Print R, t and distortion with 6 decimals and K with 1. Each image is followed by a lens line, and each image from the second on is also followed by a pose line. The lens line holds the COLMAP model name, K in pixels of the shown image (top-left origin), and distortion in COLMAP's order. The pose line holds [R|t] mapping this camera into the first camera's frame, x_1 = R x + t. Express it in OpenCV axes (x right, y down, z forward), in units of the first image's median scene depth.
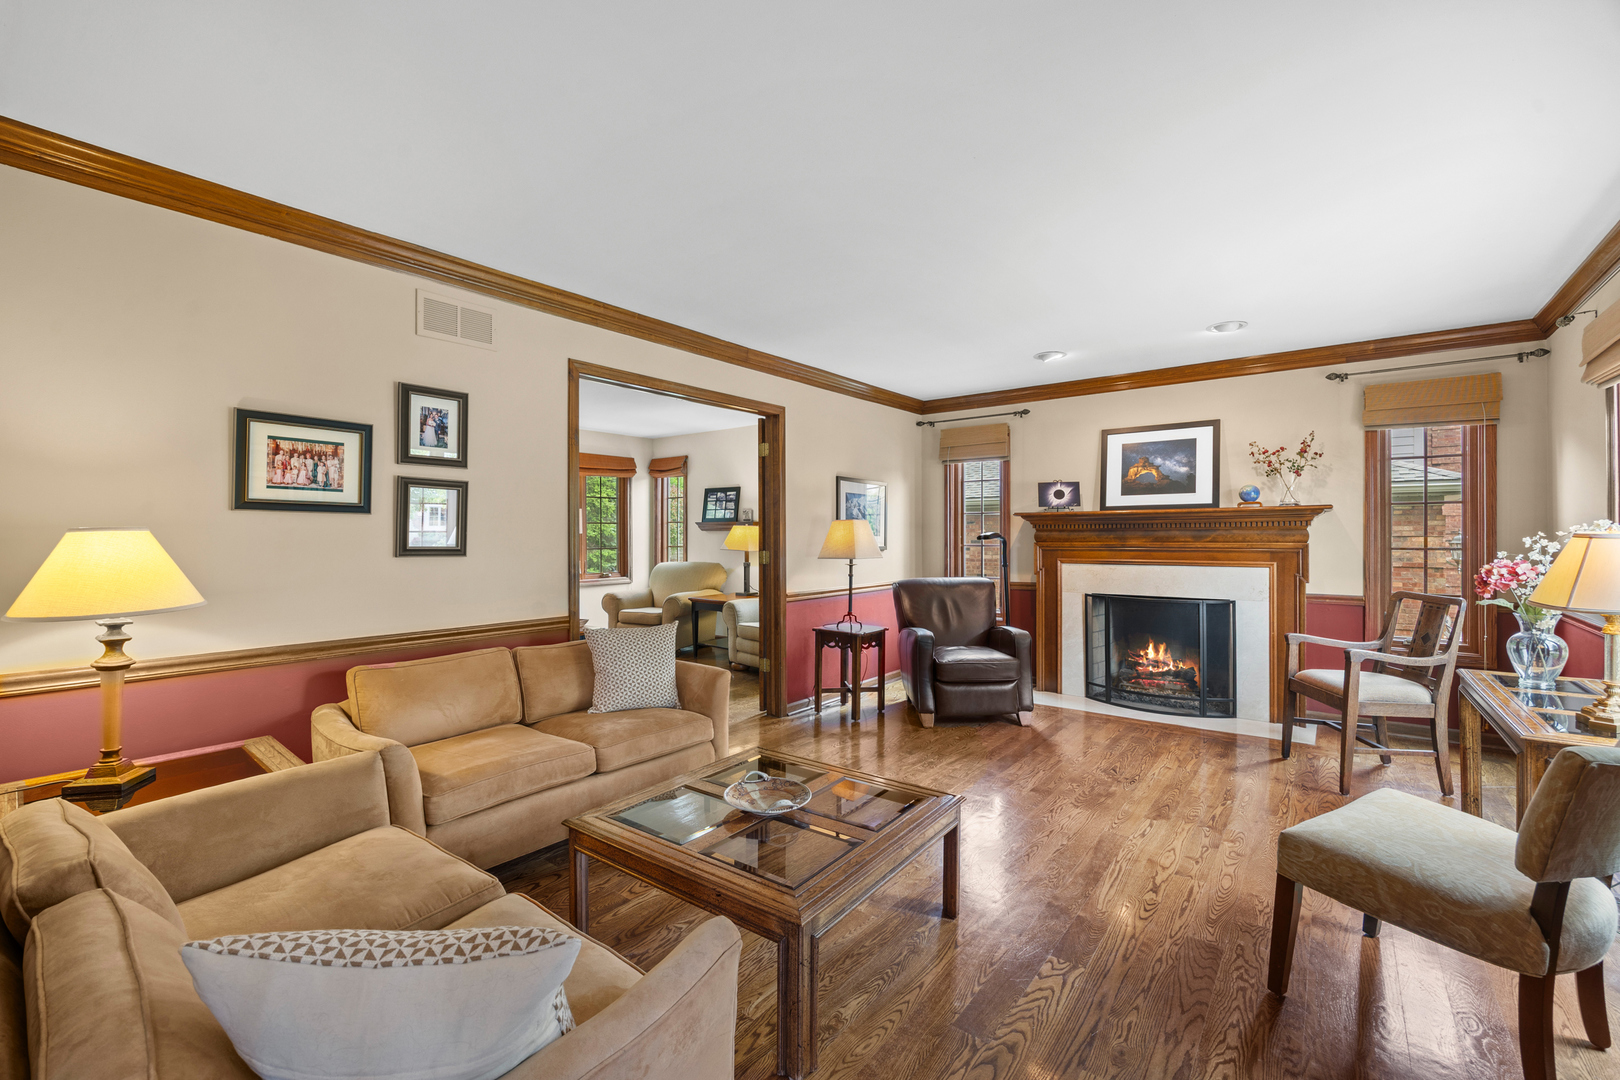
lens RADIAL K [[669.2, 0, 810.0], [0, 669.2, 540.0], [0, 0, 1]] dist [-0.011736, 0.000035]
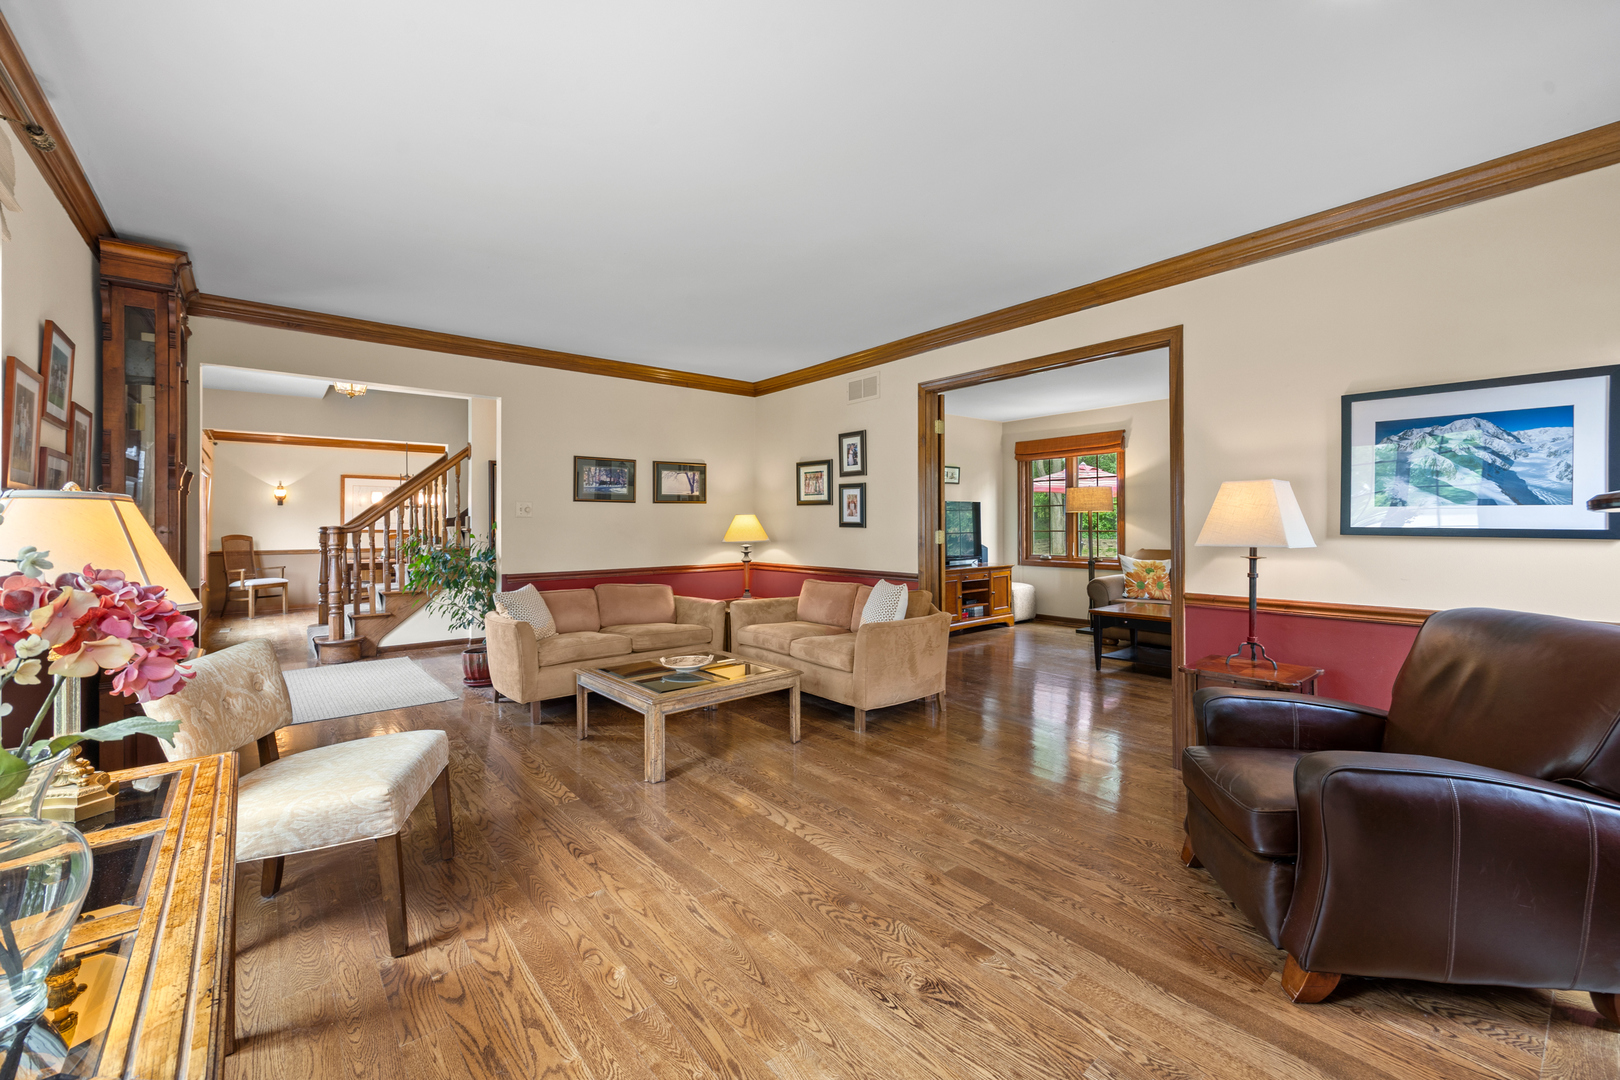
lens RADIAL K [[664.9, 0, 805.6], [0, 664.9, 525.5], [0, 0, 1]] dist [0.000733, 0.000044]
pose [[-0.220053, 0.004777, -0.975476, 0.699692], [-0.001407, 0.999985, 0.005214, 0.006105], [0.975487, 0.002520, -0.220043, 0.753696]]
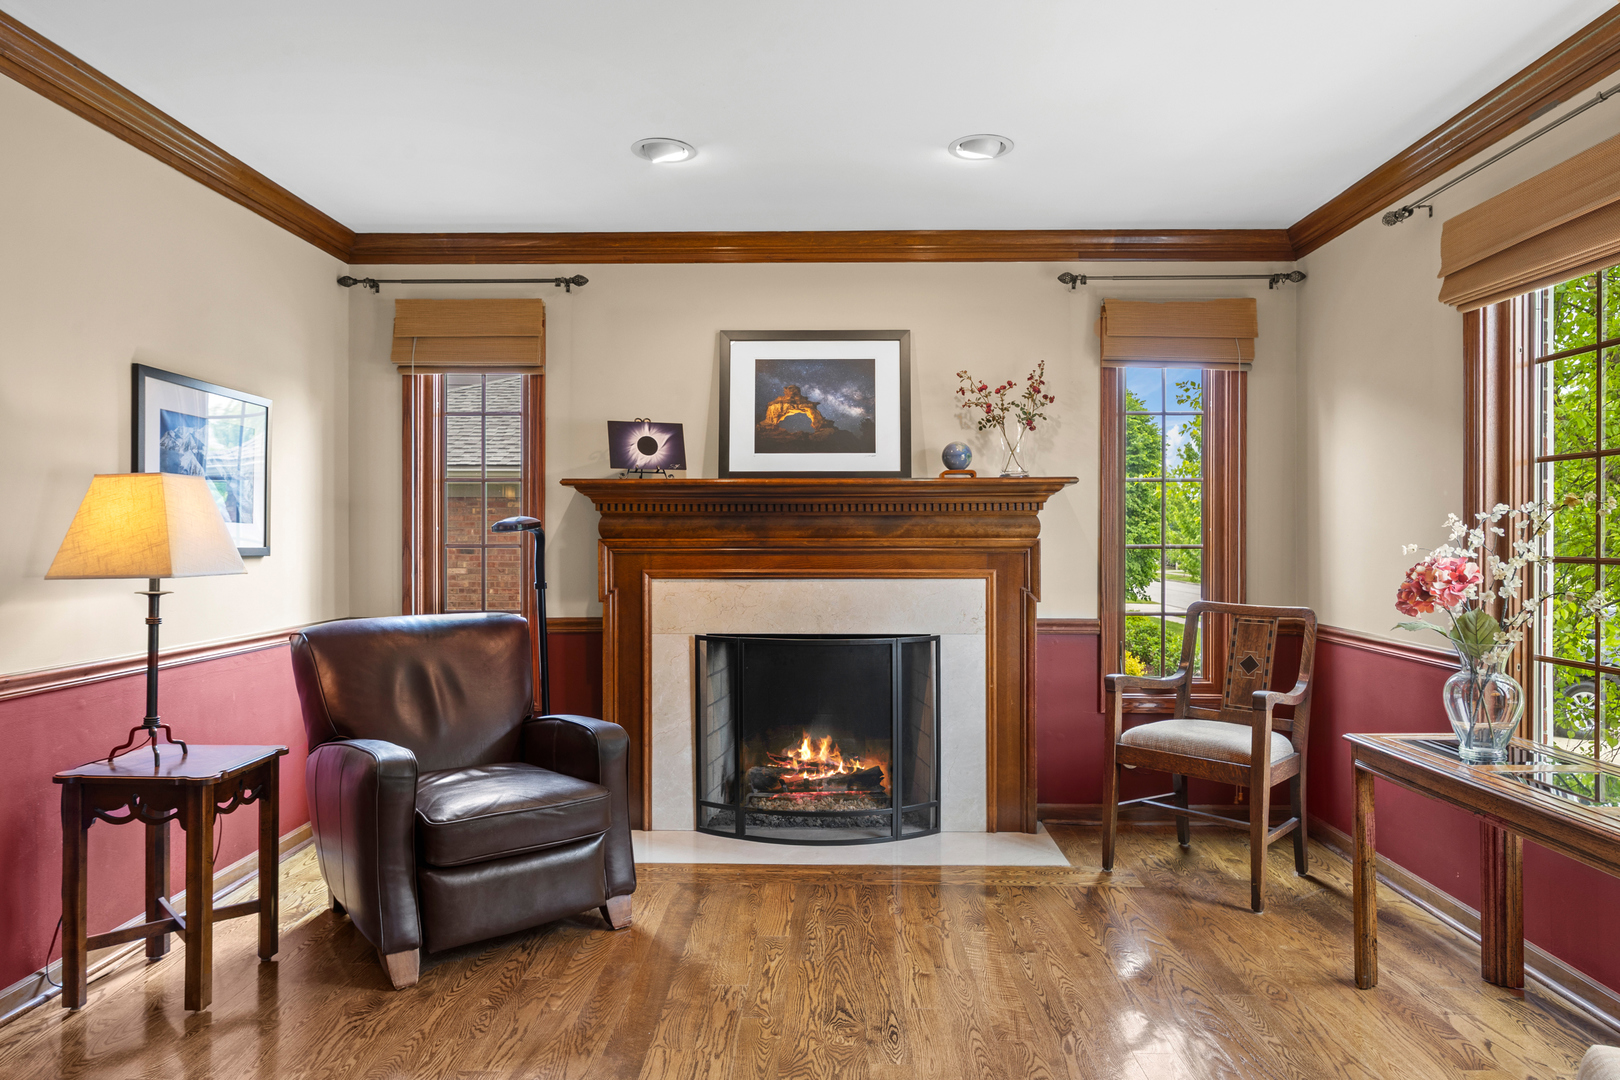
lens RADIAL K [[1015.6, 0, 810.0], [0, 1015.6, 540.0], [0, 0, 1]] dist [-0.004041, -0.001446]
pose [[0.799367, 0.001771, 0.600840, 0.001215], [0.001433, 0.999987, -0.004855, 0.009758], [-0.600841, 0.004742, 0.799355, 0.327273]]
